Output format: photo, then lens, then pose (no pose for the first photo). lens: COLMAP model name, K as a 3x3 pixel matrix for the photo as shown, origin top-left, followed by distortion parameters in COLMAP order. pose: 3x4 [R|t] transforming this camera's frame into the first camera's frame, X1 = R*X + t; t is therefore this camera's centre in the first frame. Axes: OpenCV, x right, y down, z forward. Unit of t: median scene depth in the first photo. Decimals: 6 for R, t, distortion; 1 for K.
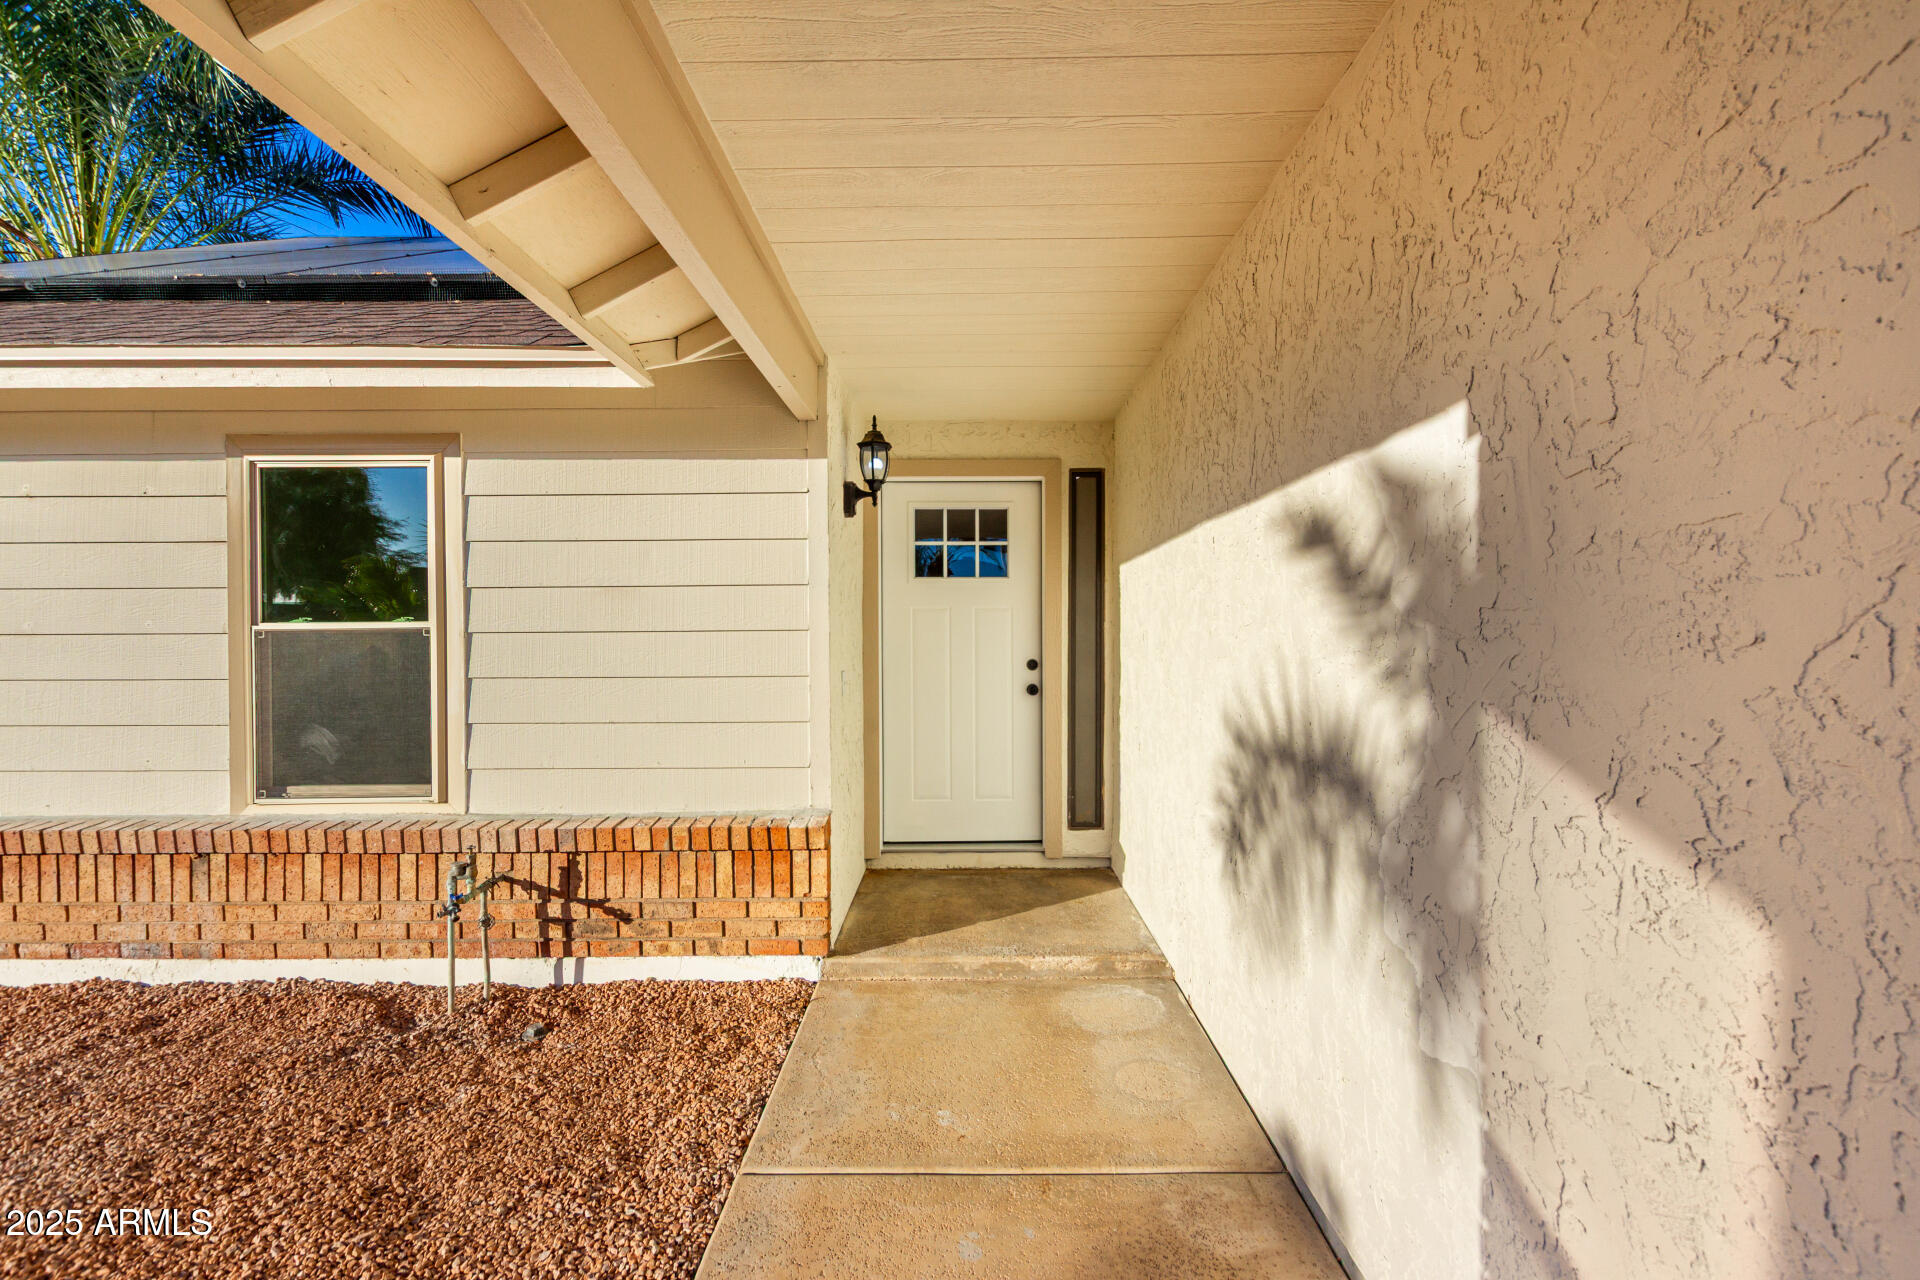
lens RADIAL K [[898.3, 0, 960.0], [0, 898.3, 640.0], [0, 0, 1]] dist [0.004688, 0.000265]
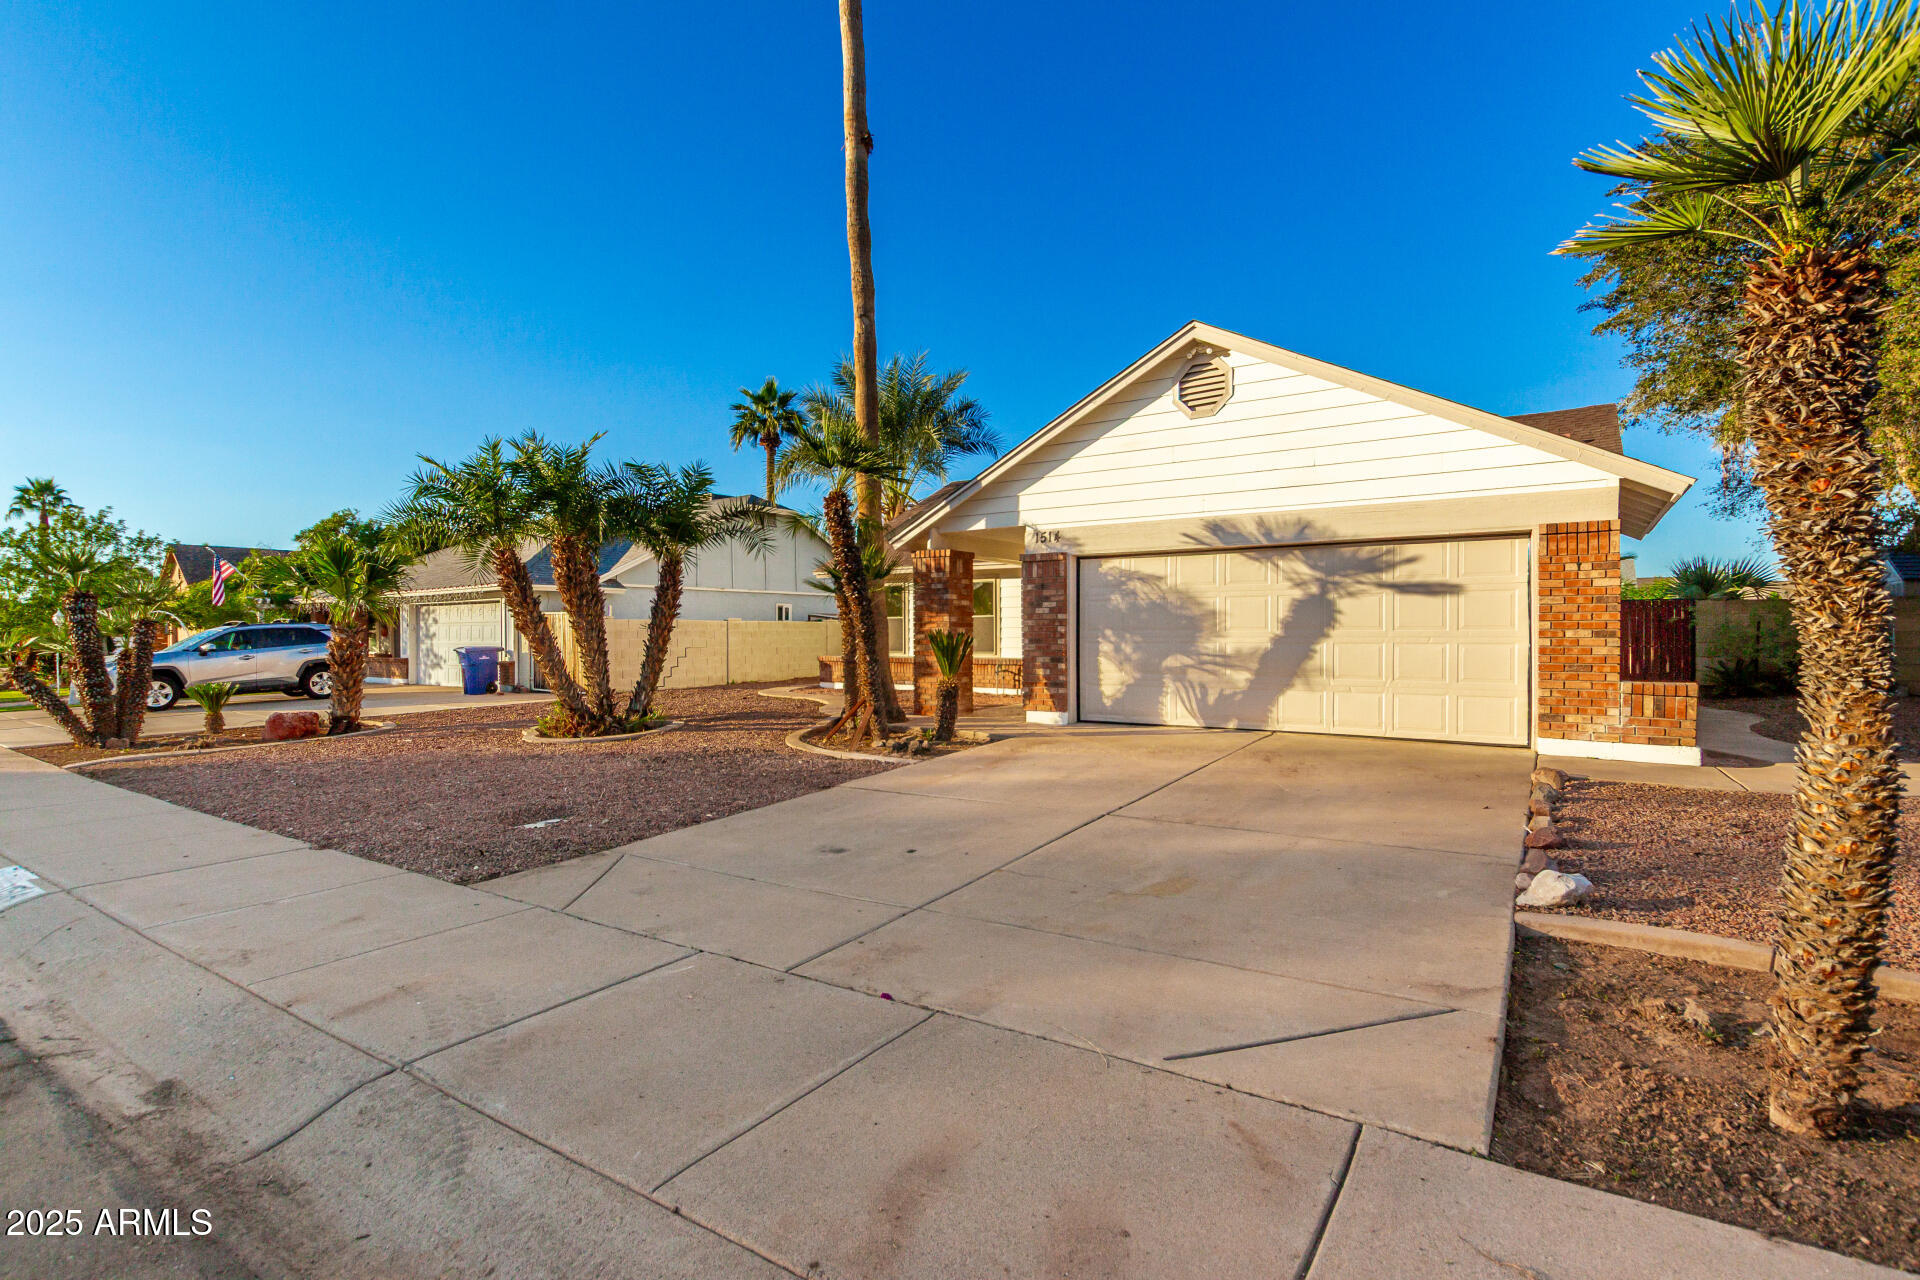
lens RADIAL K [[898.3, 0, 960.0], [0, 898.3, 640.0], [0, 0, 1]] dist [0.004688, 0.000265]
pose [[0.839417, 0.007416, -0.543438, 1.774701], [-0.006925, 0.999972, 0.002949, 0.096553], [0.543444, 0.001288, 0.839444, -2.968512]]
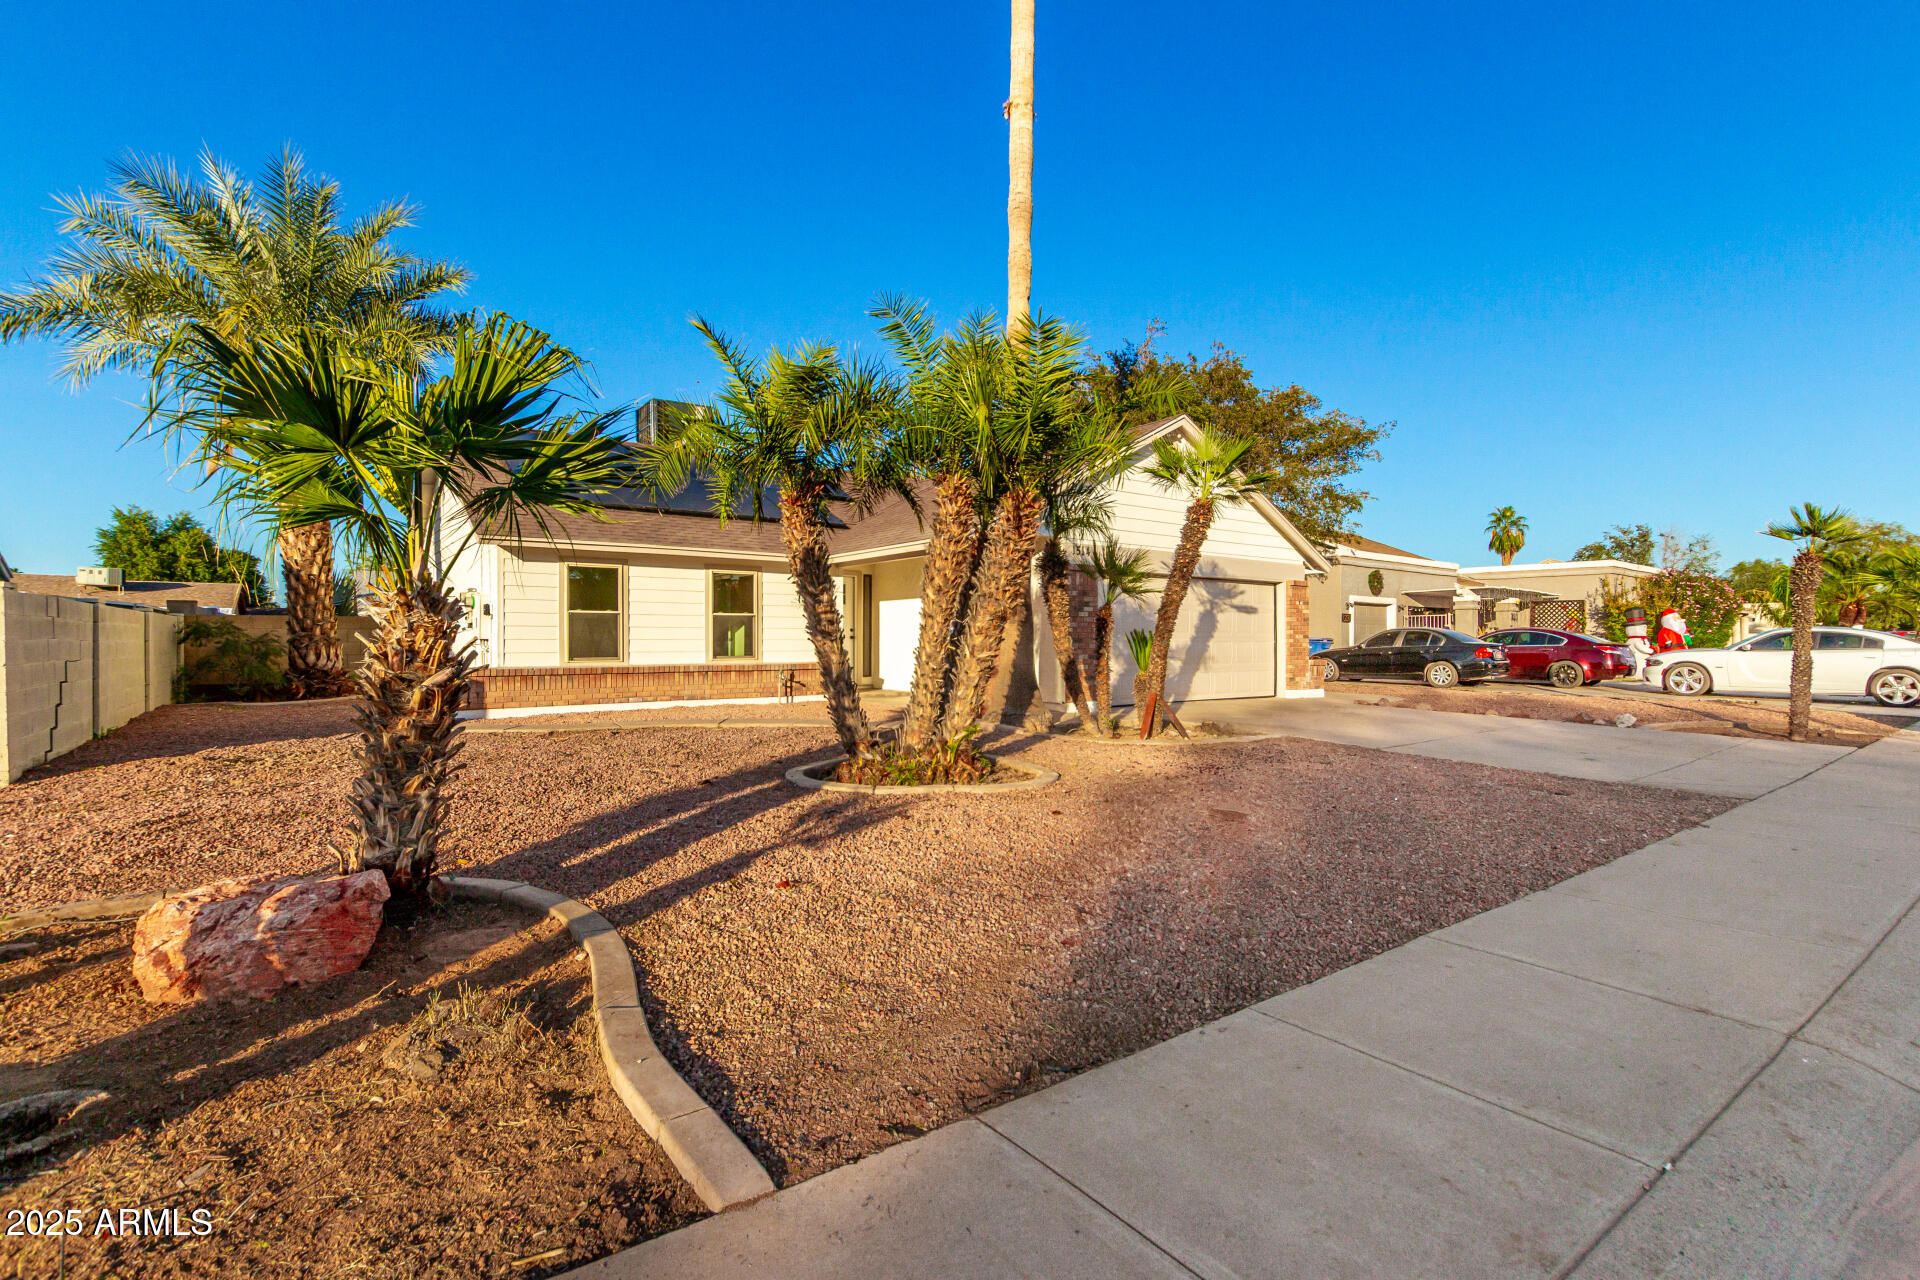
lens RADIAL K [[898.3, 0, 960.0], [0, 898.3, 640.0], [0, 0, 1]] dist [0.004688, 0.000265]
pose [[0.789772, 0.004964, 0.613380, -2.349471], [0.002288, 0.999936, -0.011037, 0.144443], [-0.613396, 0.010120, 0.789710, -2.731335]]
